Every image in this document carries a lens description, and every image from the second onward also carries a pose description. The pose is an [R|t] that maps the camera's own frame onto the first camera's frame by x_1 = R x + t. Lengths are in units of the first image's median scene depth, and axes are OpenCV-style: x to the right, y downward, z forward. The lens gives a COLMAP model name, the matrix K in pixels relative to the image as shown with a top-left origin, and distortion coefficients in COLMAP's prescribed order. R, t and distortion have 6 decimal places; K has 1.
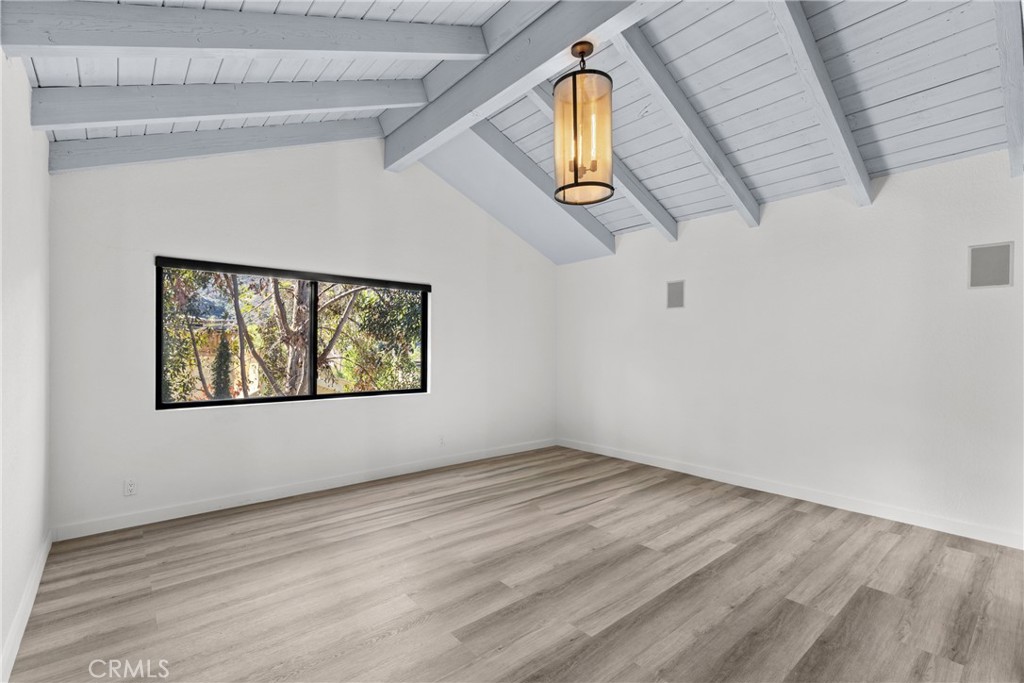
lens RADIAL K [[464.5, 0, 511.2], [0, 464.5, 343.5], [0, 0, 1]] dist [0.009602, -0.001491]
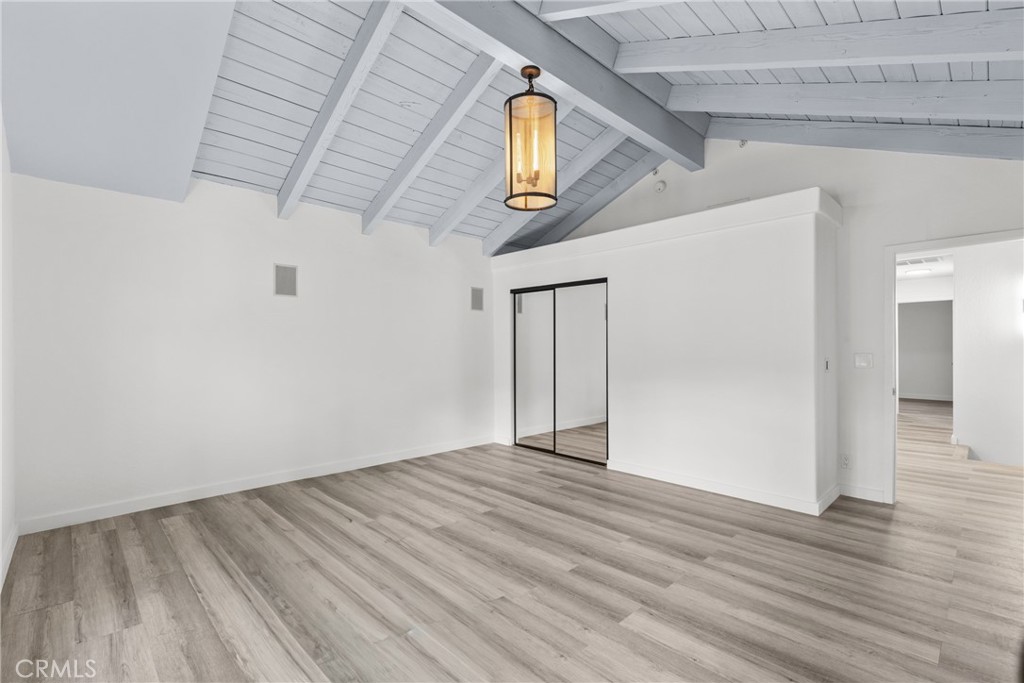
lens RADIAL K [[464.5, 0, 511.5], [0, 464.5, 342.5], [0, 0, 1]] dist [0.009602, -0.001491]
pose [[-0.058679, -0.000566, 0.998277, -0.750088], [-0.006580, 0.999978, 0.000180, 0.011515], [-0.998255, -0.006558, -0.058681, 0.867684]]
